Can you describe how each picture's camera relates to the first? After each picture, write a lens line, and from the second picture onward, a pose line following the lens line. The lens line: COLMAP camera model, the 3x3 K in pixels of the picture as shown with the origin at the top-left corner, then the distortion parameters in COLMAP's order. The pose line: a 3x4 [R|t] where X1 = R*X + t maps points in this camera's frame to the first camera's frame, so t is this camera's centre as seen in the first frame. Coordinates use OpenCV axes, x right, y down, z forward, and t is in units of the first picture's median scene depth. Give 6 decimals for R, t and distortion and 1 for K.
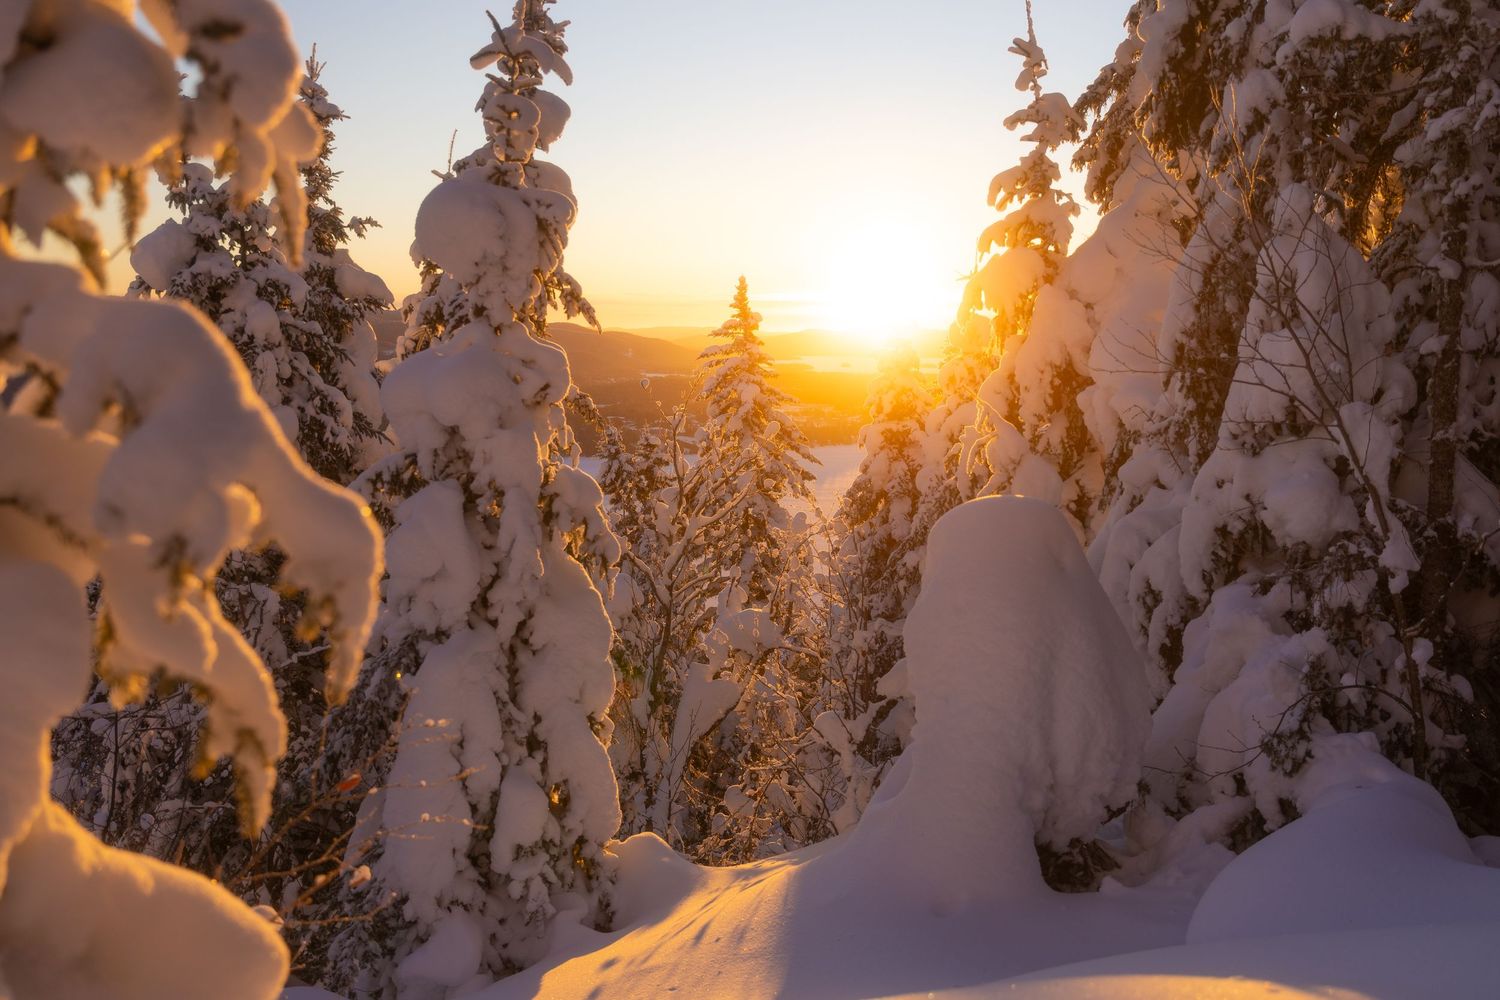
lens RADIAL K [[1399.8, 0, 760.1], [0, 1399.8, 497.1], [0, 0, 1]] dist [-0.009559, 0.000000]
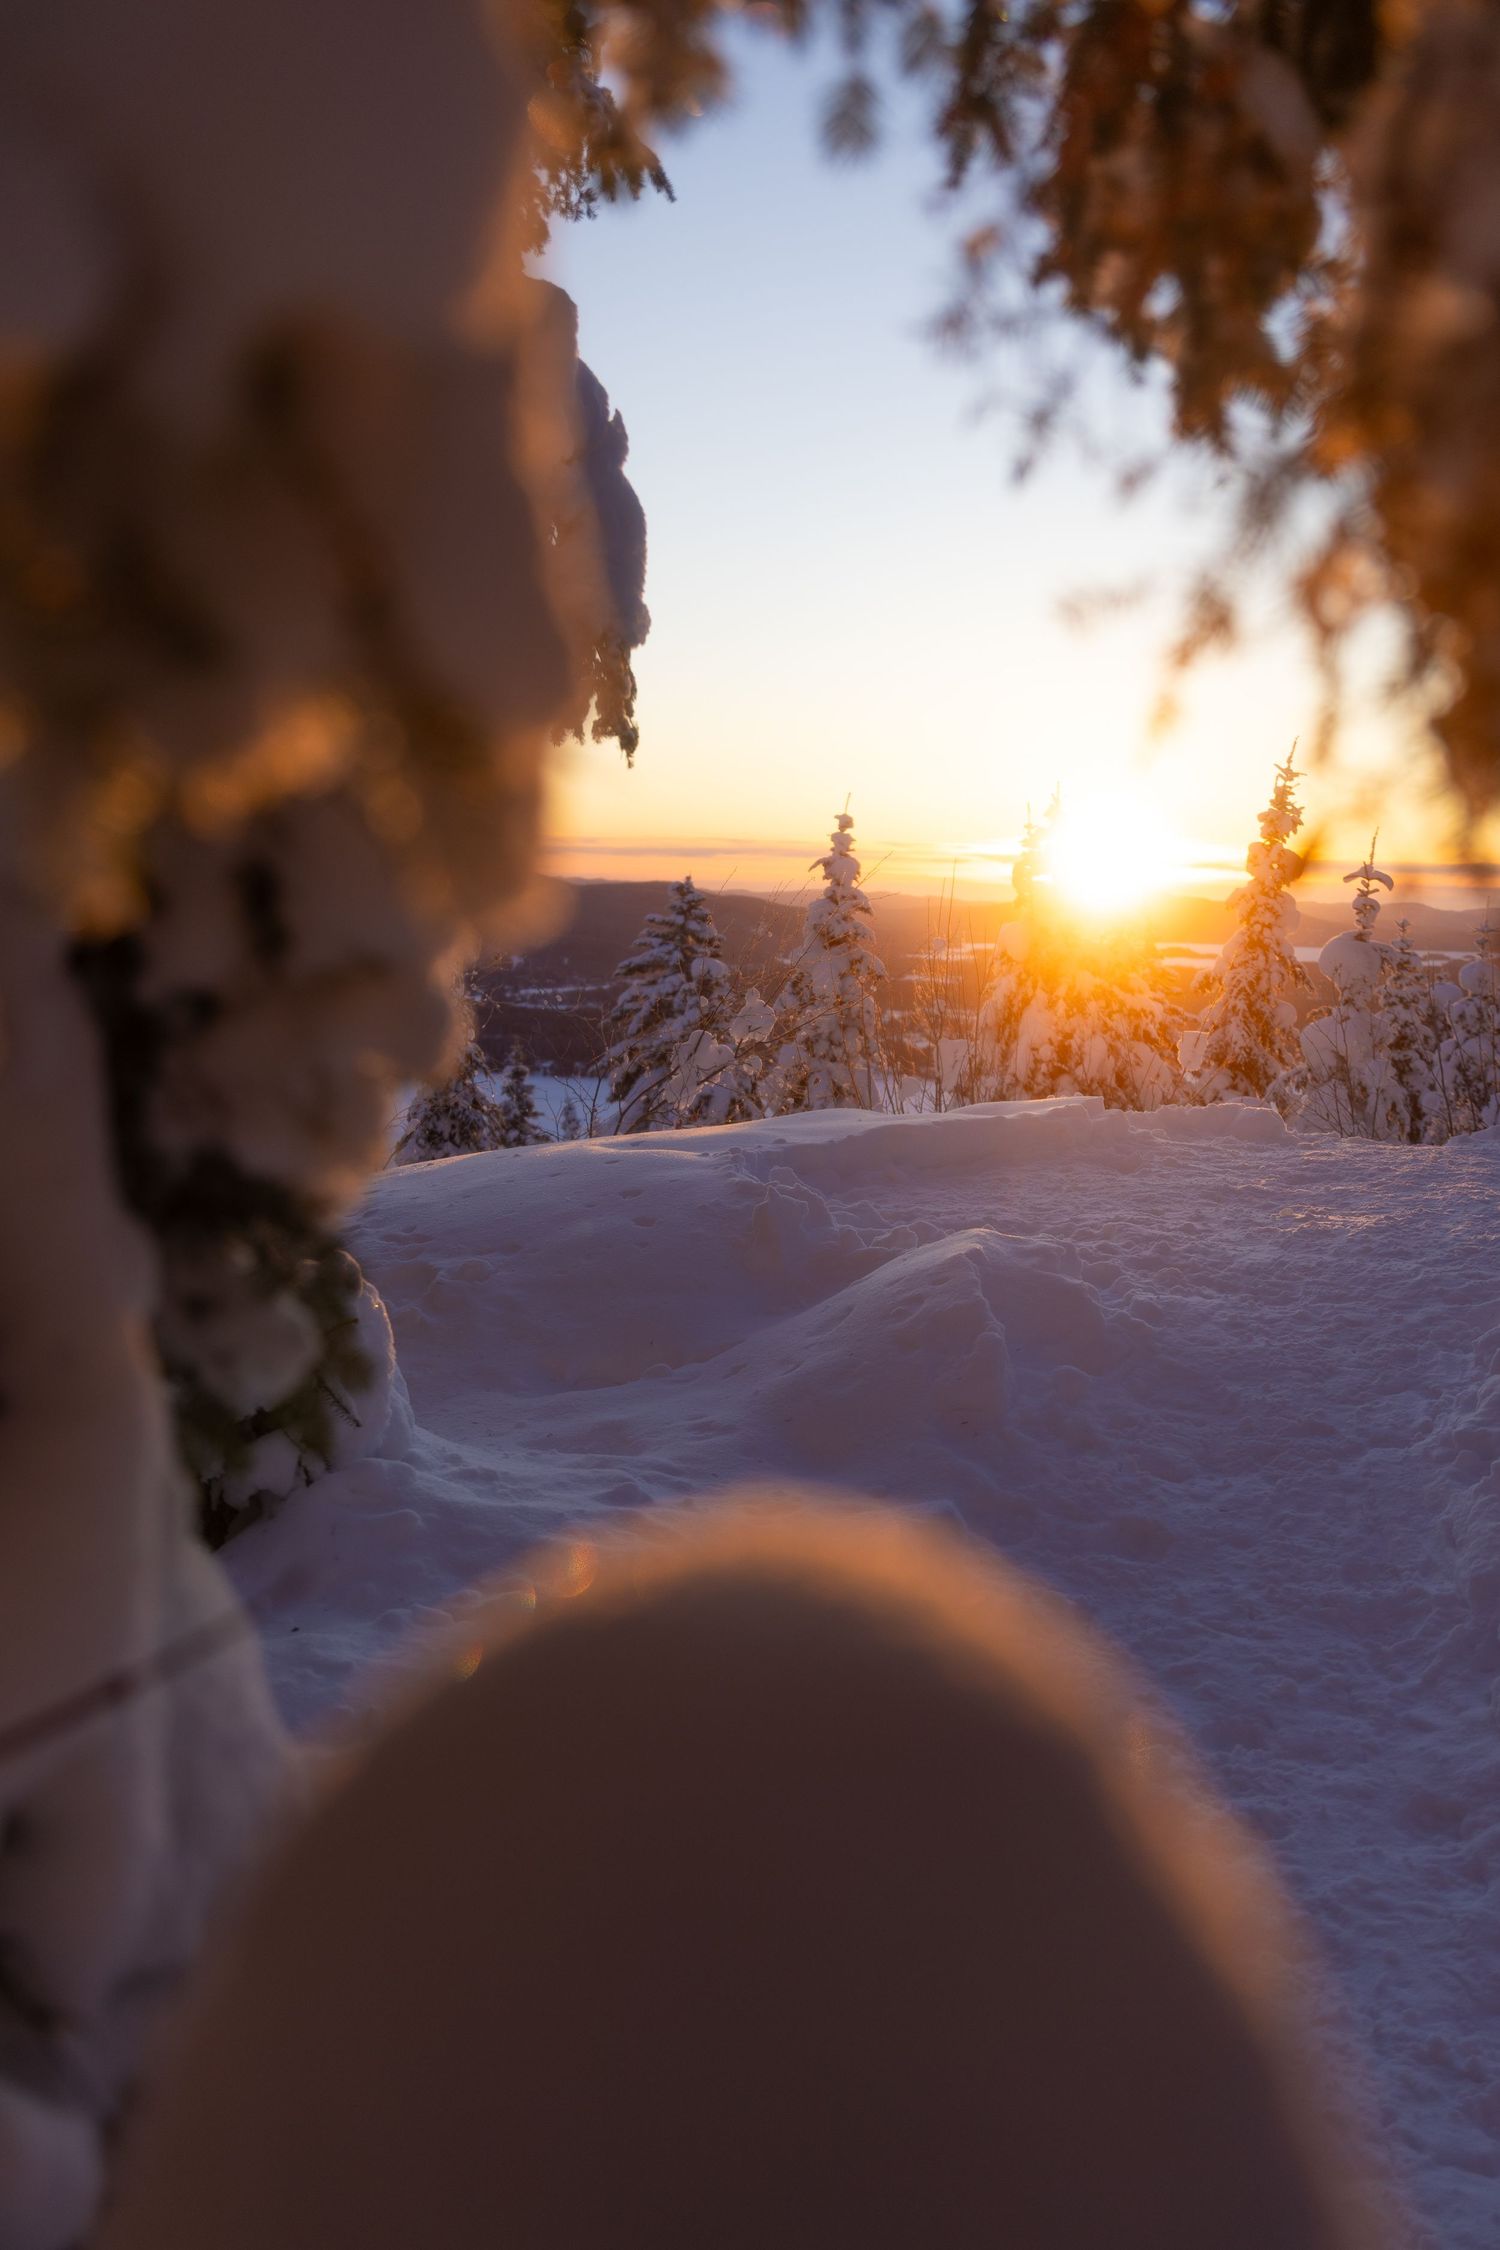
lens RADIAL K [[2099.7, 0, 741.7], [0, 2099.7, 1115.5], [0, 0, 1]] dist [-0.009559, 0.000000]
pose [[0.994802, 0.028151, -0.097859, -0.552086], [-0.029504, 0.999488, -0.012403, 0.072075], [0.097460, 0.015226, 0.995123, -1.535487]]
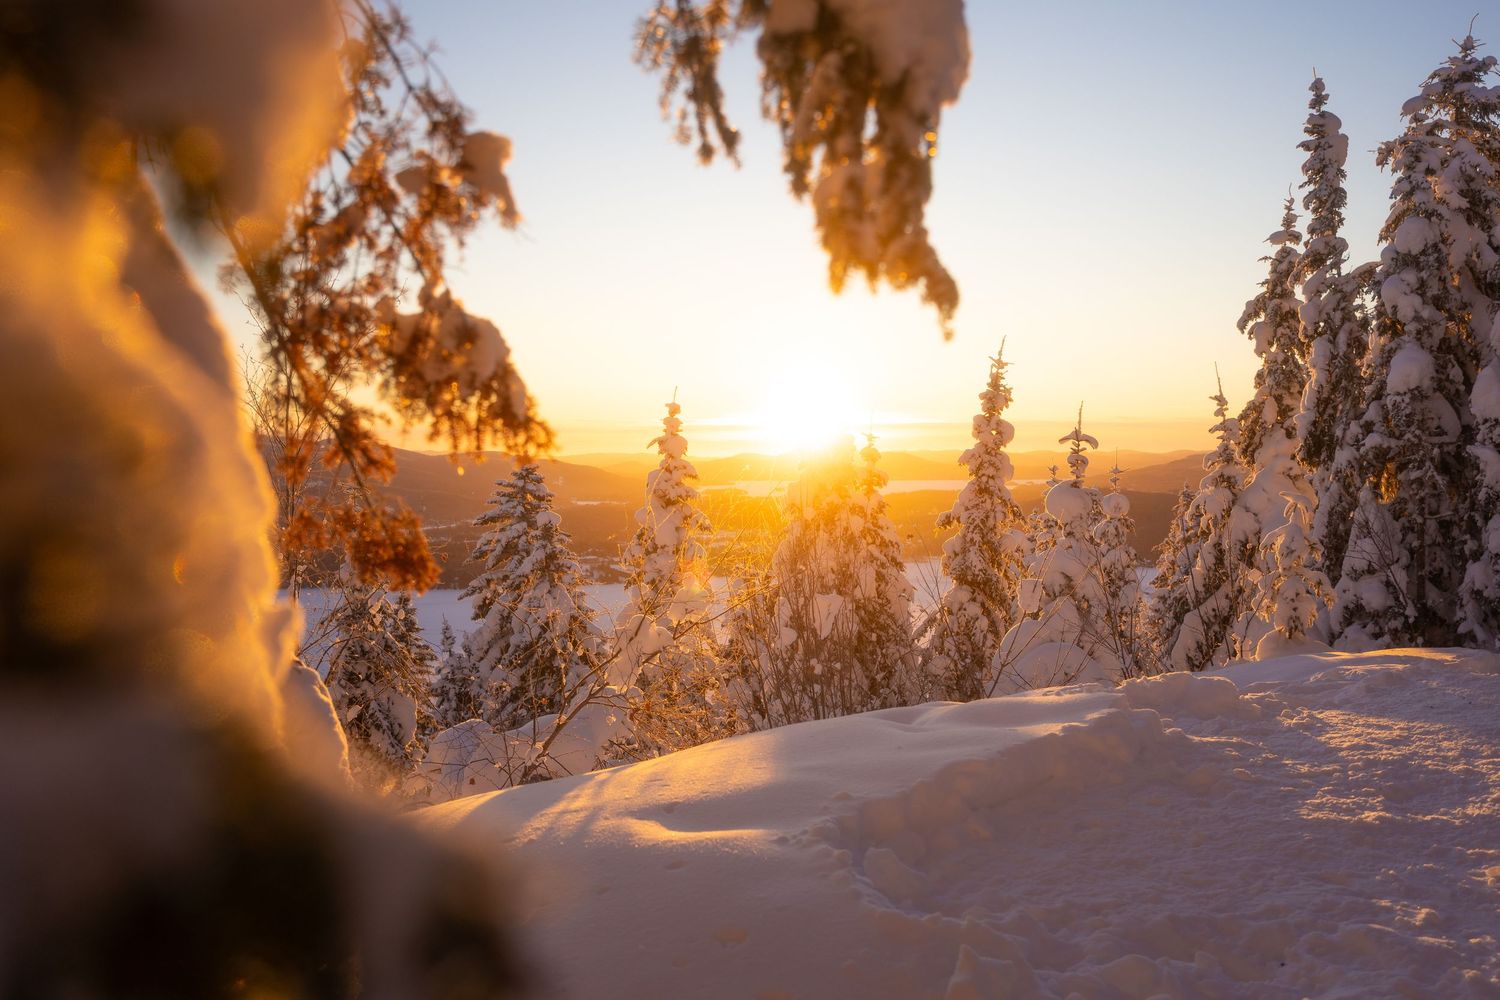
lens RADIAL K [[1433.6, 0, 759.0], [0, 1433.6, 496.7], [0, 0, 1]] dist [-0.001156, 0.000000]
pose [[0.998764, -0.017359, 0.046579, -0.653882], [0.021433, 0.995851, -0.088444, 0.020635], [-0.044850, 0.089333, 0.994992, -1.230223]]
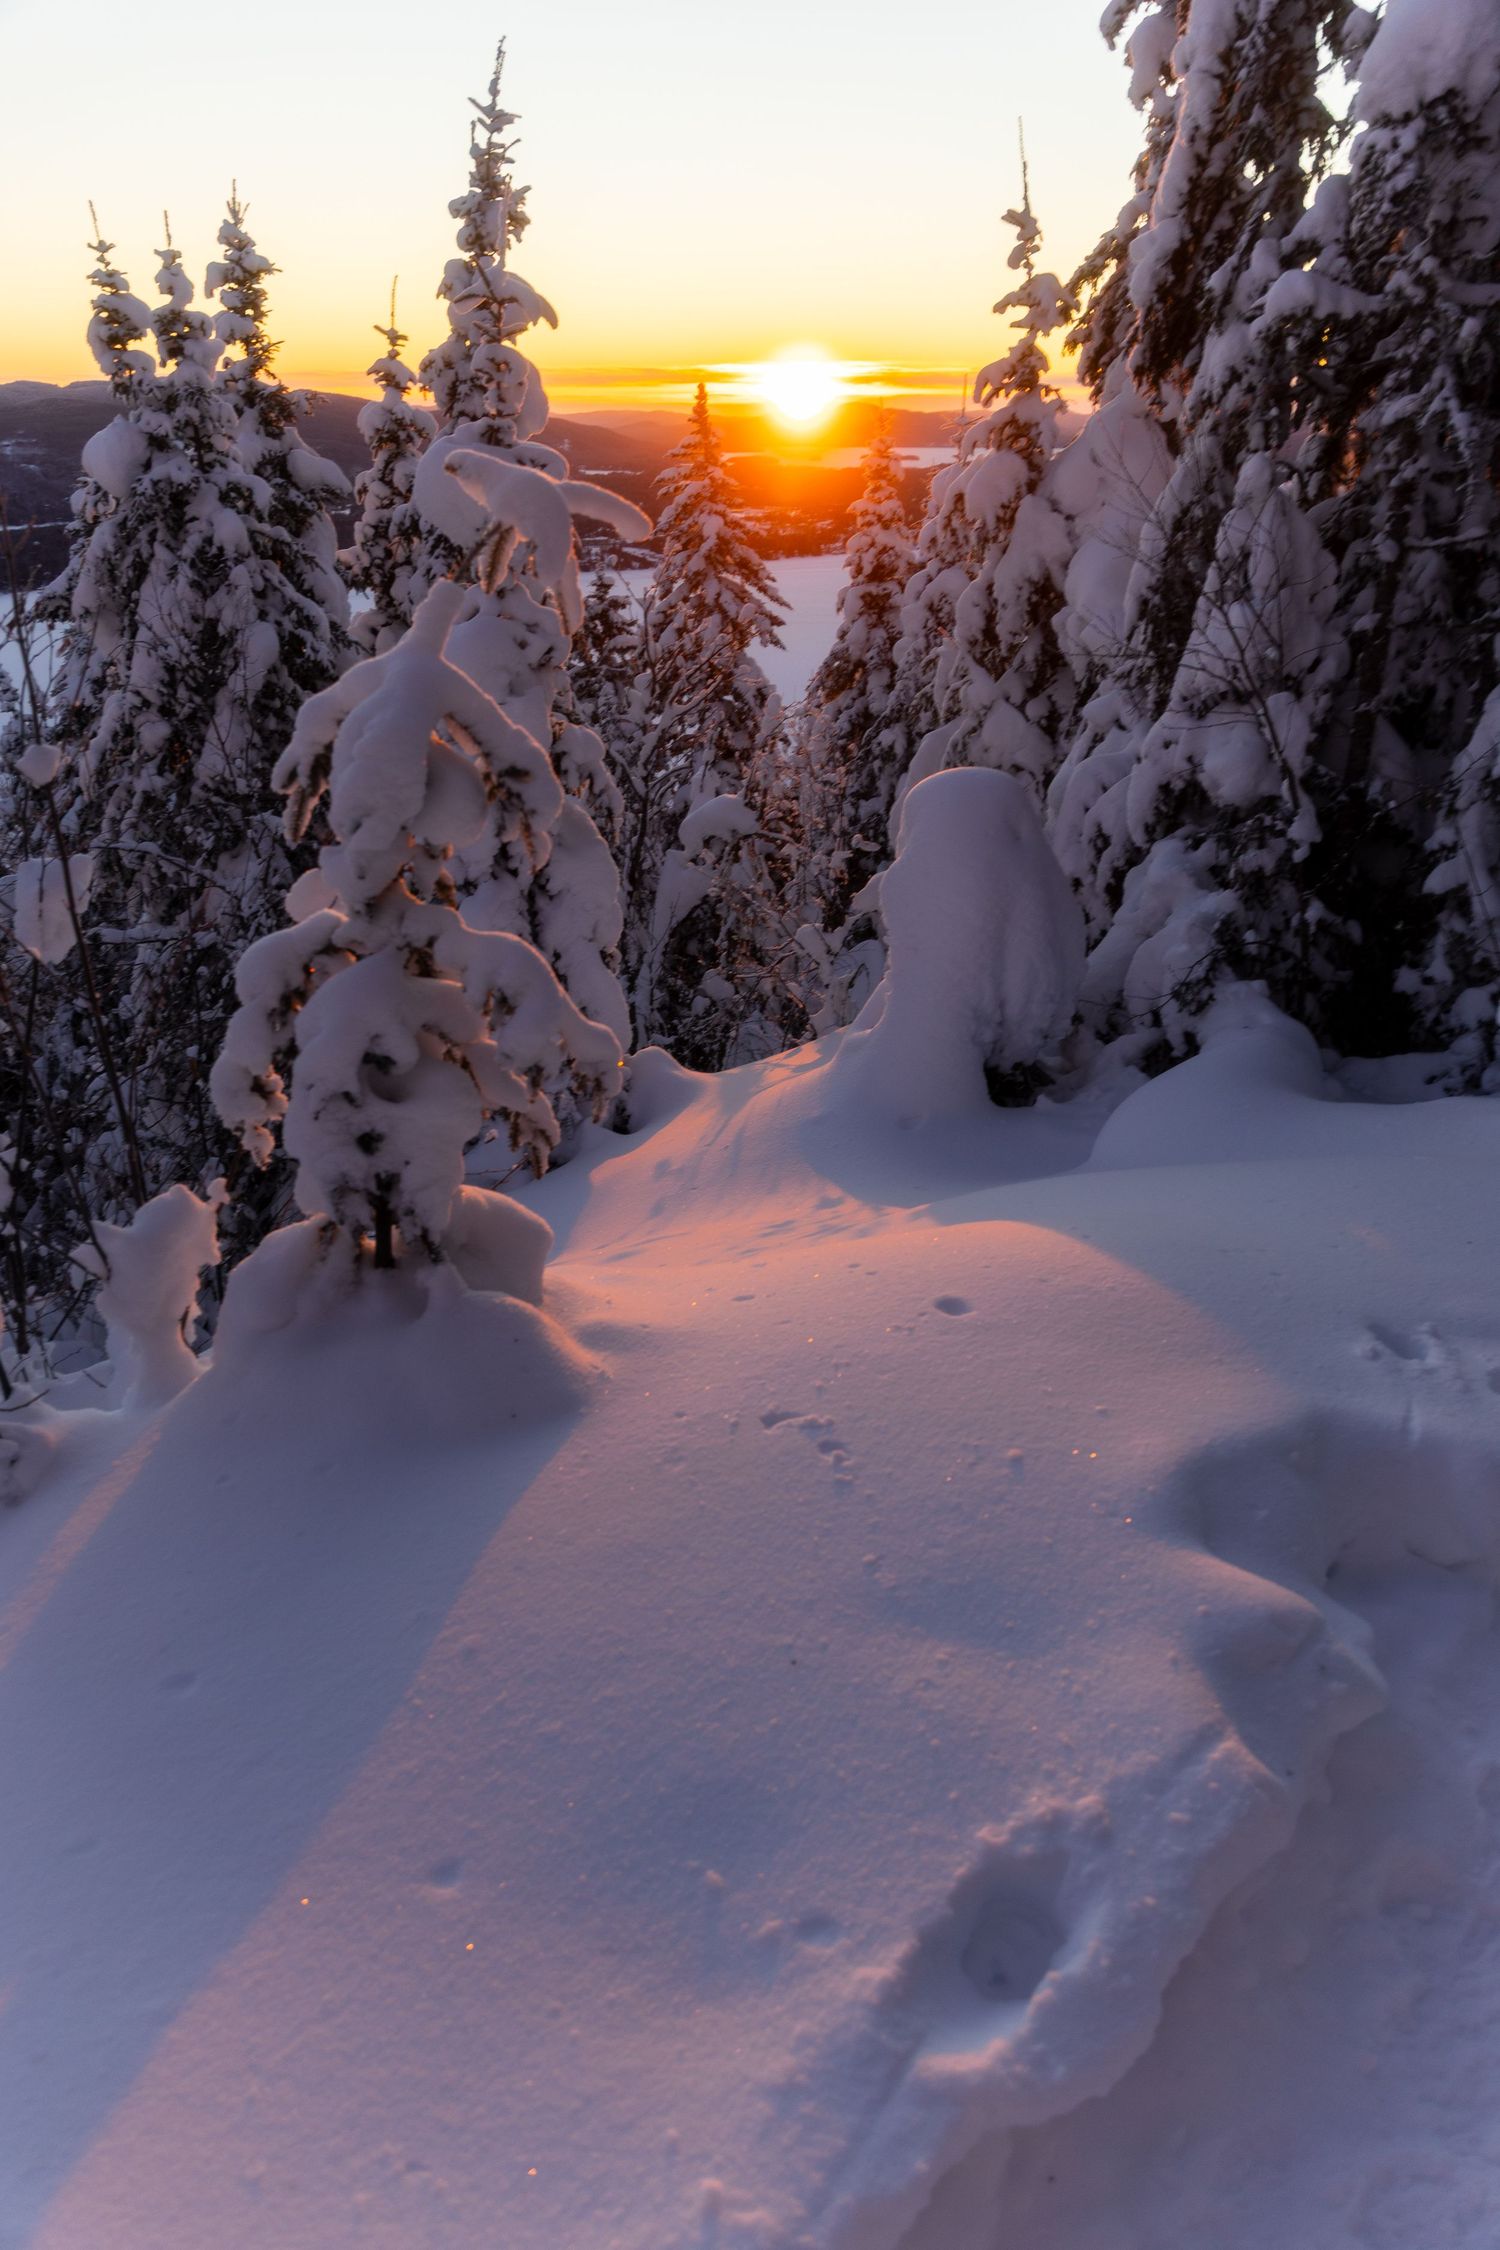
lens RADIAL K [[1479.2, 0, 749.0], [0, 1479.2, 1120.5], [0, 0, 1]] dist [0.000387, -0.006193]
pose [[0.999767, -0.015662, 0.014838, -0.015937], [0.010059, 0.946816, 0.321618, -0.070040], [-0.019086, -0.321394, 0.946753, -0.129638]]
